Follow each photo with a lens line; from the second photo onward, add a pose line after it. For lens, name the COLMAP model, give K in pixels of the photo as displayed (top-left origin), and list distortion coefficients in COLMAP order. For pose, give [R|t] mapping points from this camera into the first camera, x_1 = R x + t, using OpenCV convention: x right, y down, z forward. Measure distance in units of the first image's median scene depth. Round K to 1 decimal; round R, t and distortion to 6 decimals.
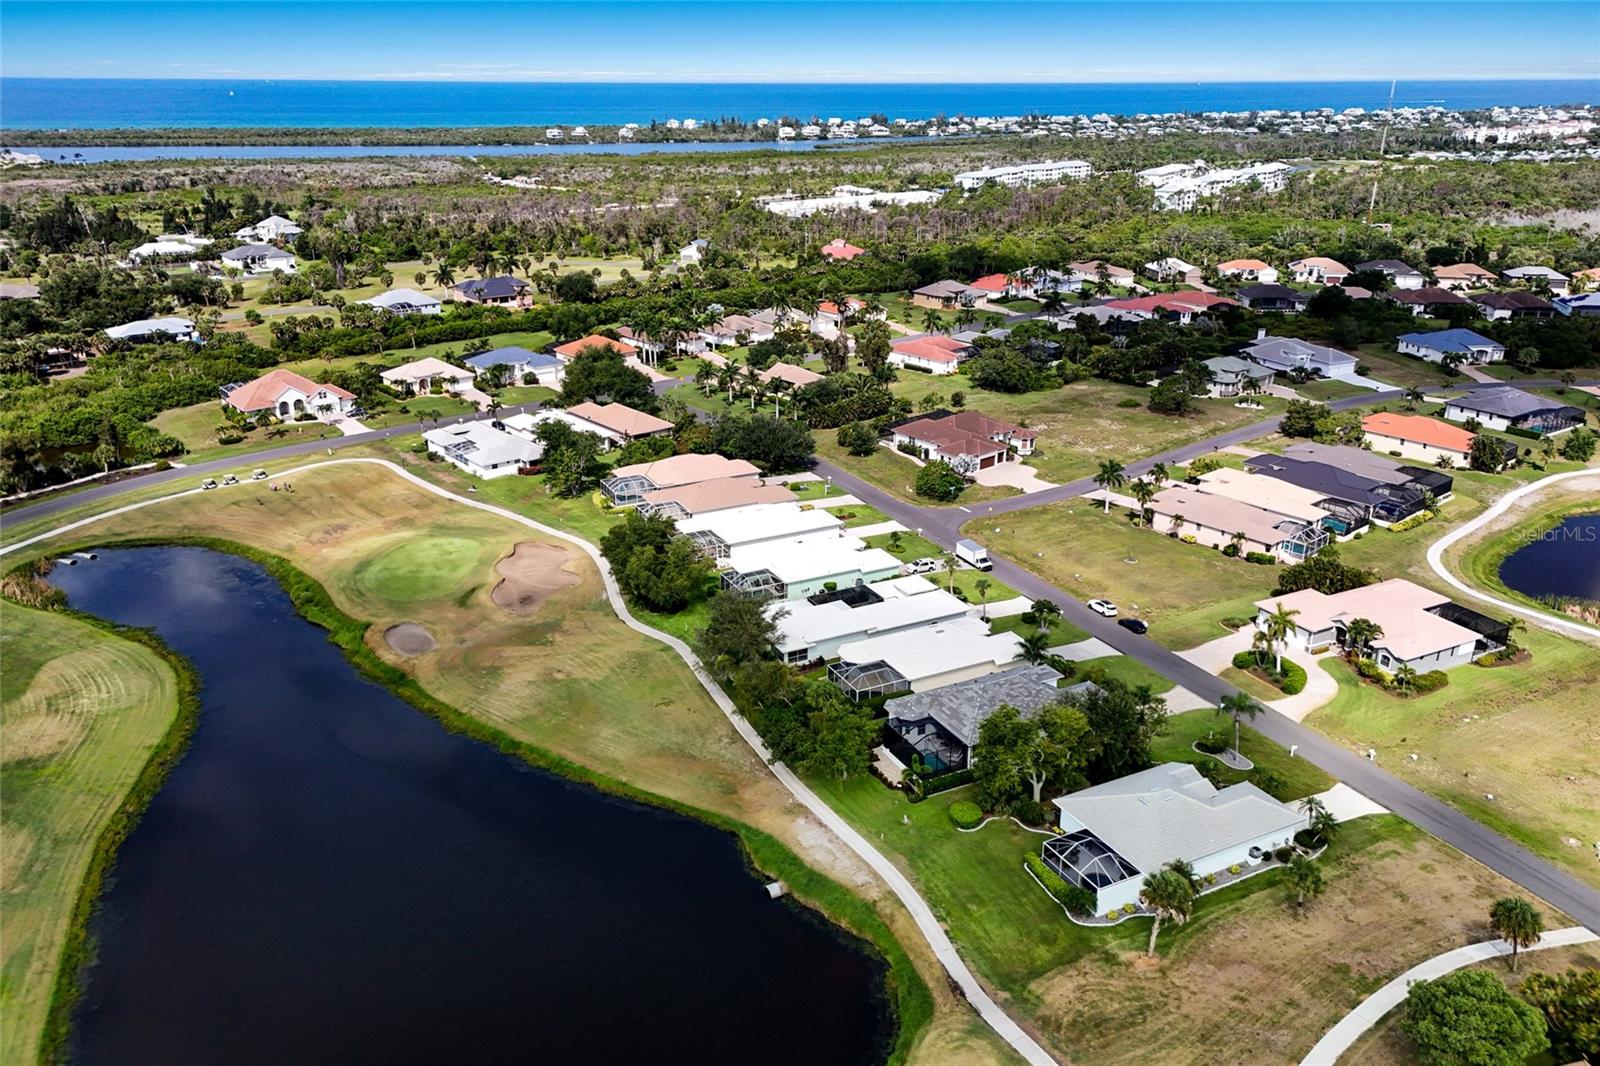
lens RADIAL K [[1160.5, 0, 805.0], [0, 1160.5, 570.1], [0, 0, 1]] dist [0.102505, -0.105497]
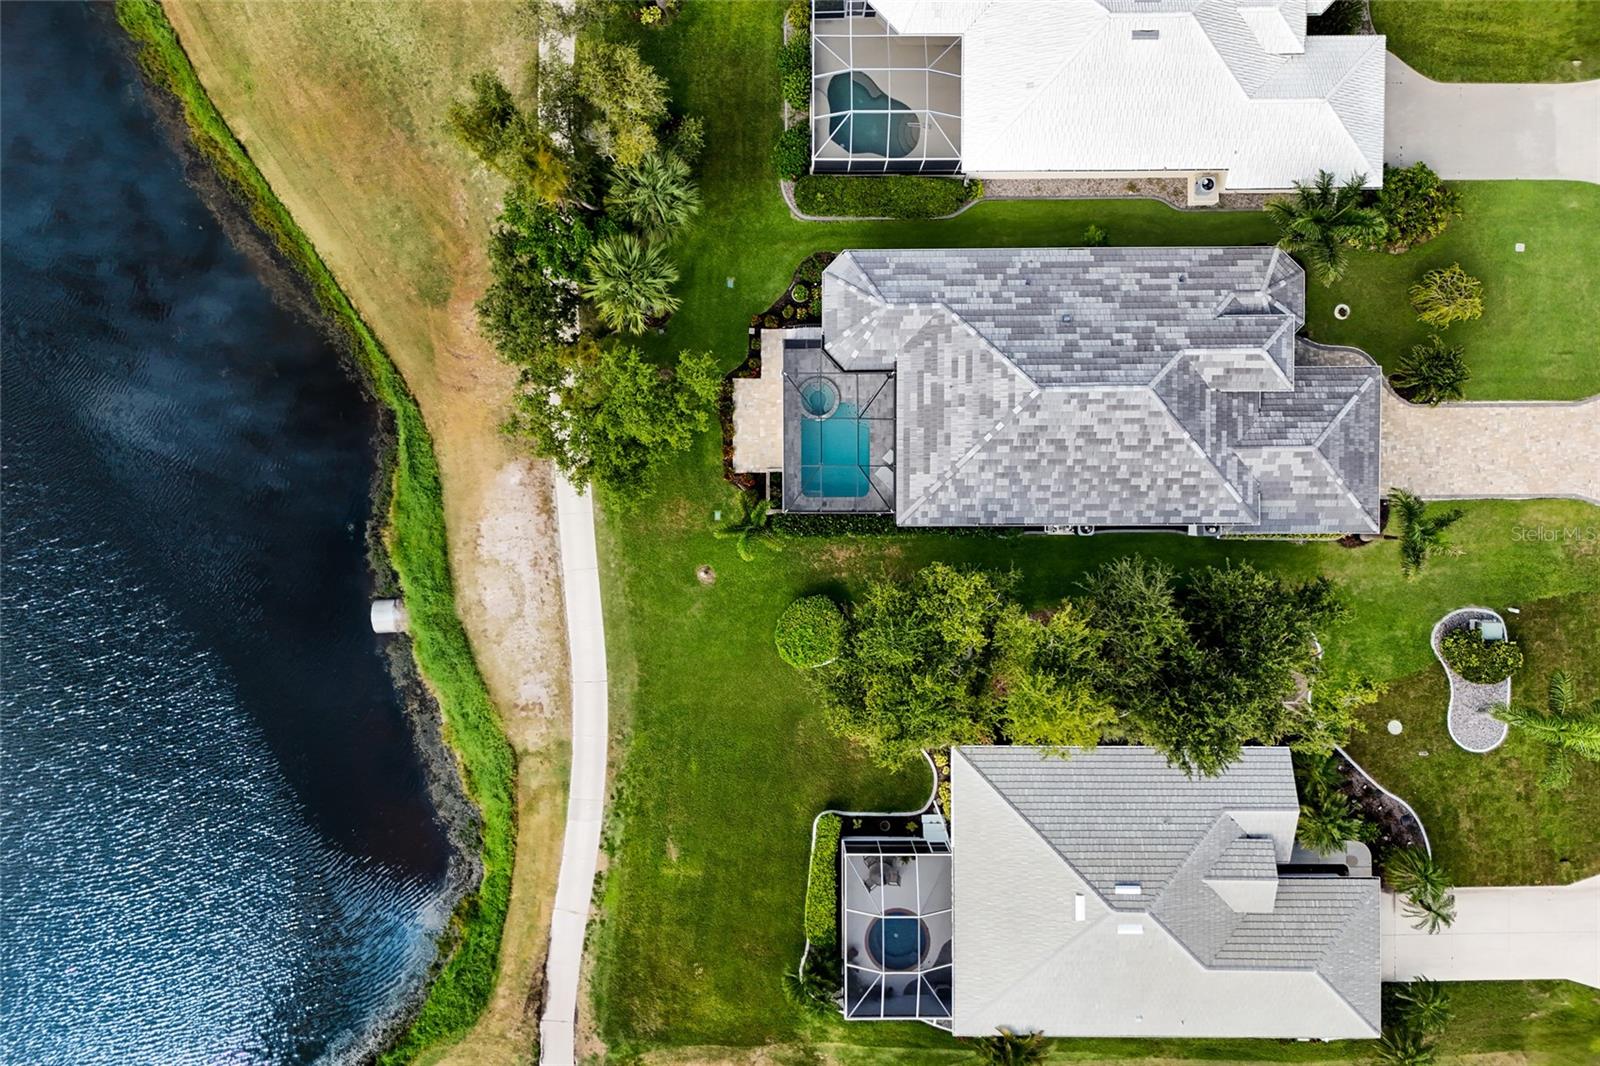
lens RADIAL K [[1187.4, 0, 800.0], [0, 1187.4, 533.0], [0, 0, 1]] dist [0.083973, -0.108733]
pose [[0.887717, 0.460189, 0.013575, 0.050243], [-0.180550, 0.320859, 0.929759, -0.122621], [0.423509, -0.827814, 0.367919, 0.396348]]
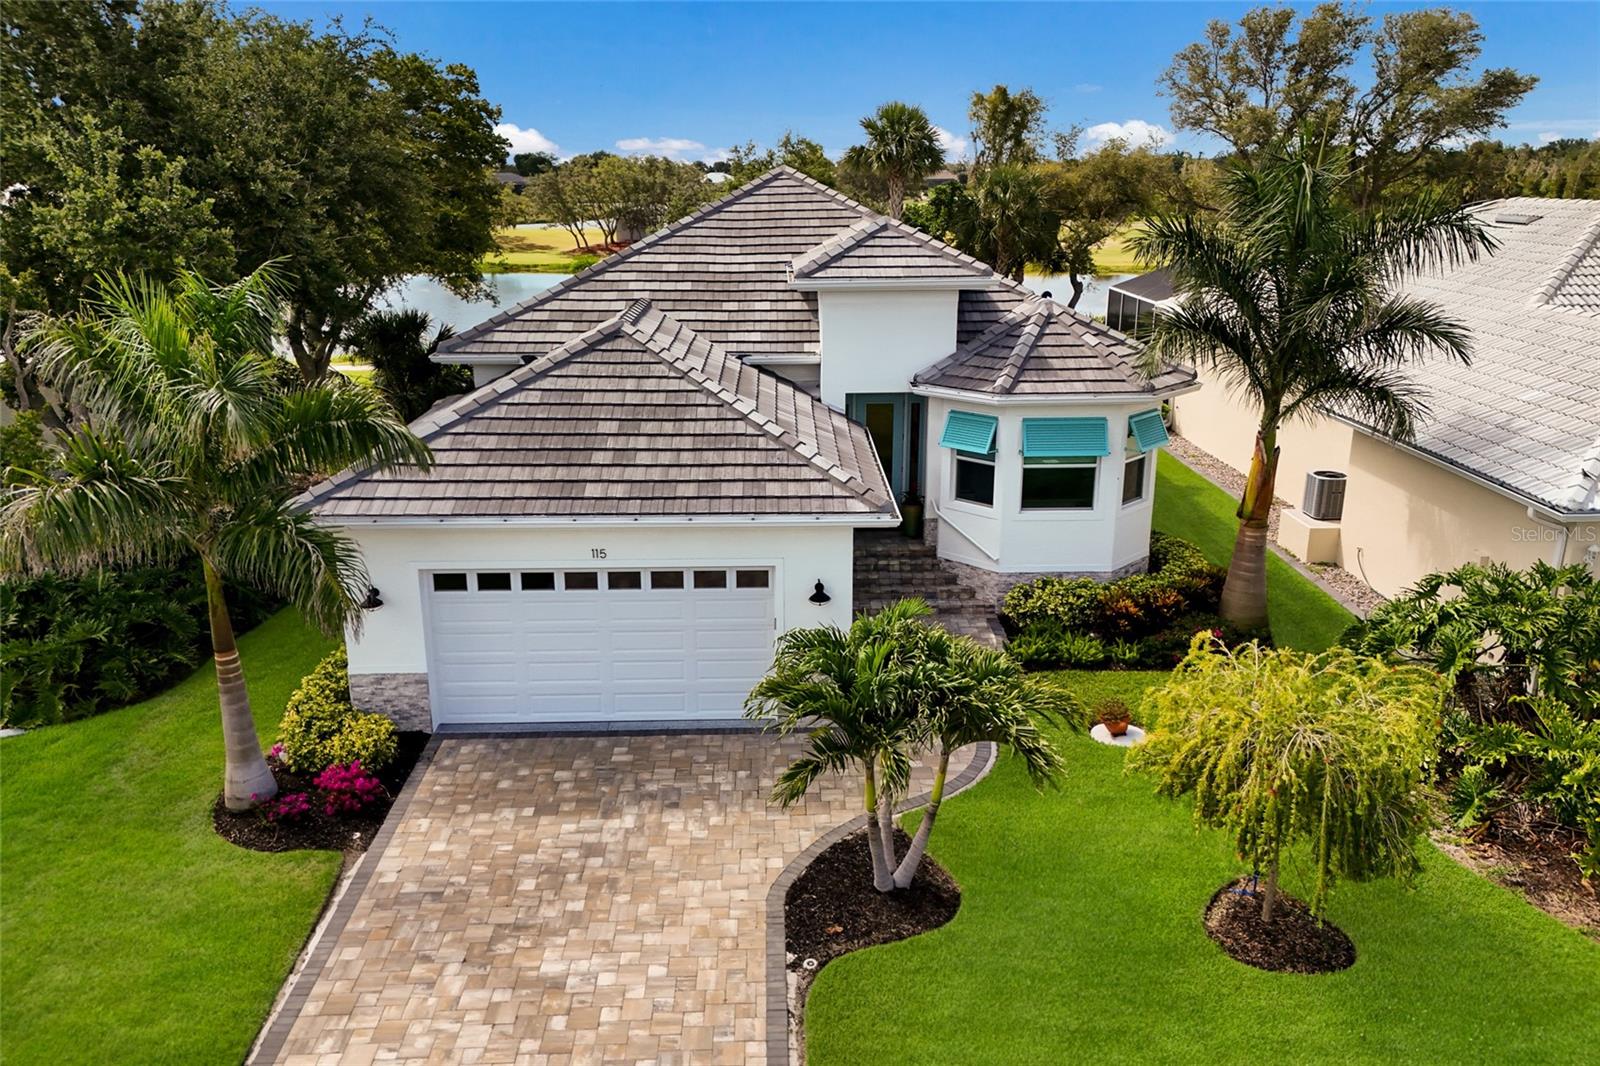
lens RADIAL K [[1187.4, 0, 800.0], [0, 1187.4, 533.0], [0, 0, 1]] dist [0.083973, -0.108733]
pose [[-0.444831, 0.257402, -0.857828, 0.185292], [-0.342844, 0.835914, 0.428610, 0.028987], [0.827396, 0.484760, -0.283591, 0.559270]]
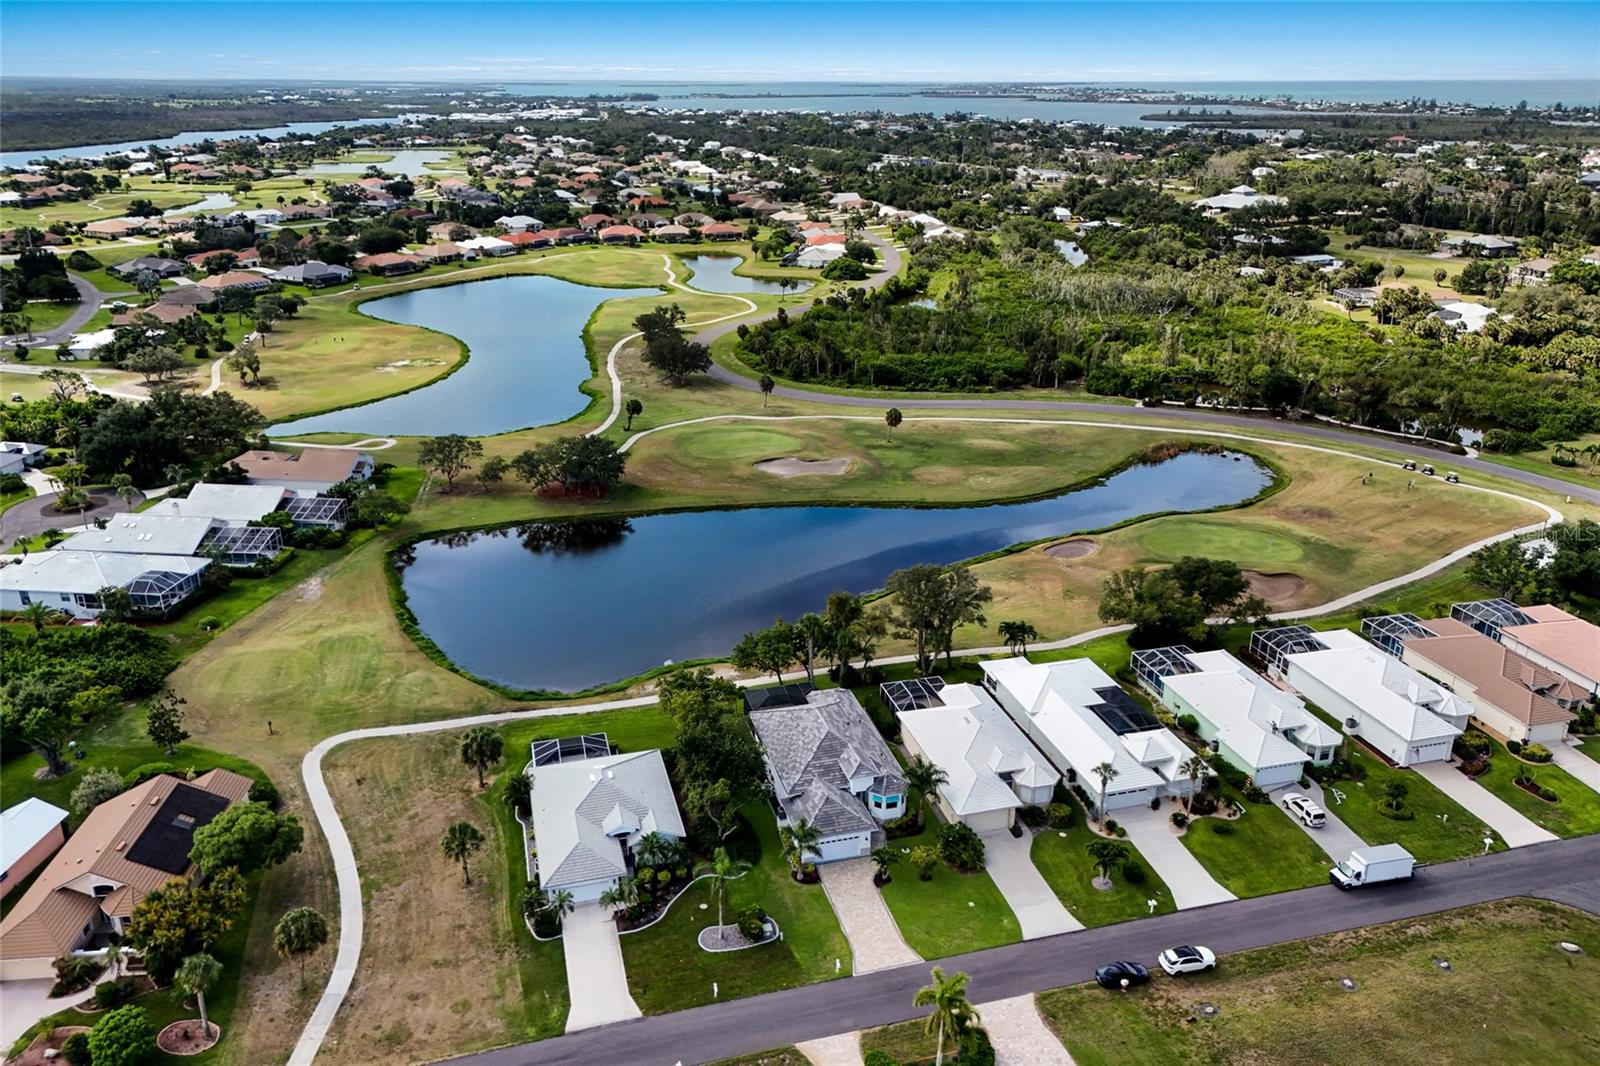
lens RADIAL K [[1173.2, 0, 797.4], [0, 1173.2, 538.4], [0, 0, 1]] dist [0.095774, -0.098580]
pose [[-0.206809, 0.355161, -0.911642, 0.502203], [-0.380433, 0.829268, 0.409371, -0.207398], [0.901388, 0.431480, -0.036385, 0.488580]]
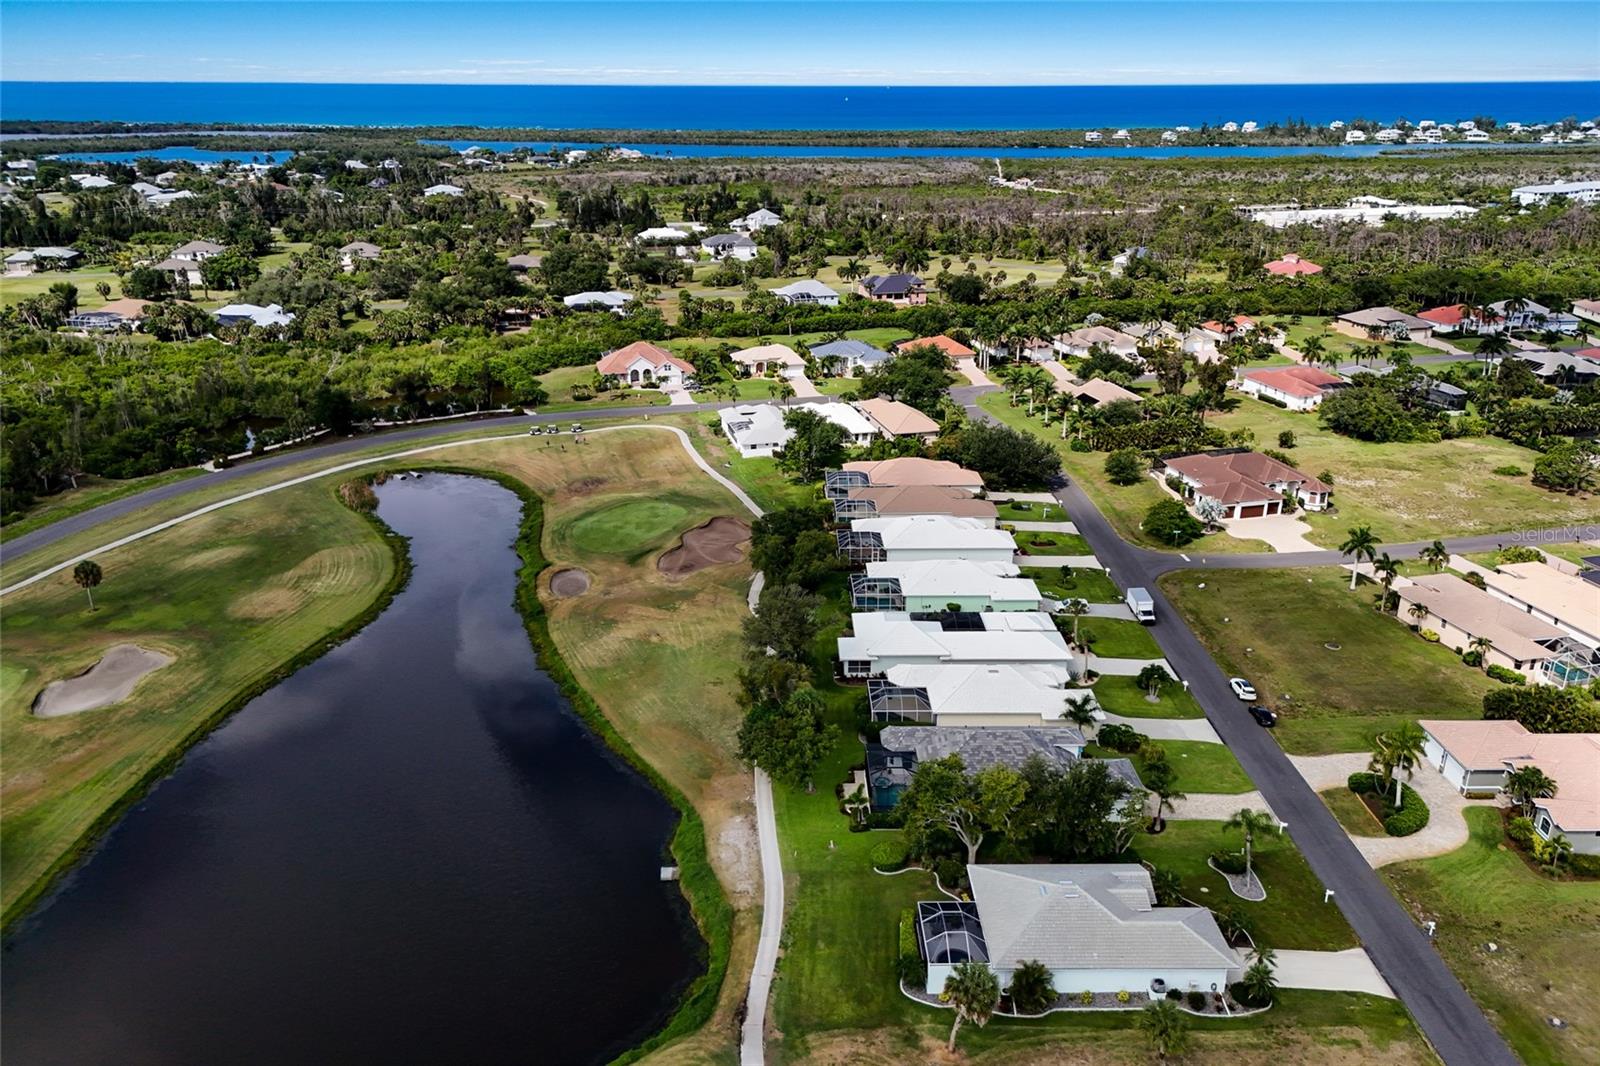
lens RADIAL K [[1160.5, 0, 805.0], [0, 1160.5, 570.1], [0, 0, 1]] dist [0.102505, -0.105497]
pose [[0.897482, 0.170362, -0.406820, 0.197327], [-0.171109, 0.984636, 0.034848, -0.019312], [0.406506, 0.038335, 0.912843, 0.044634]]
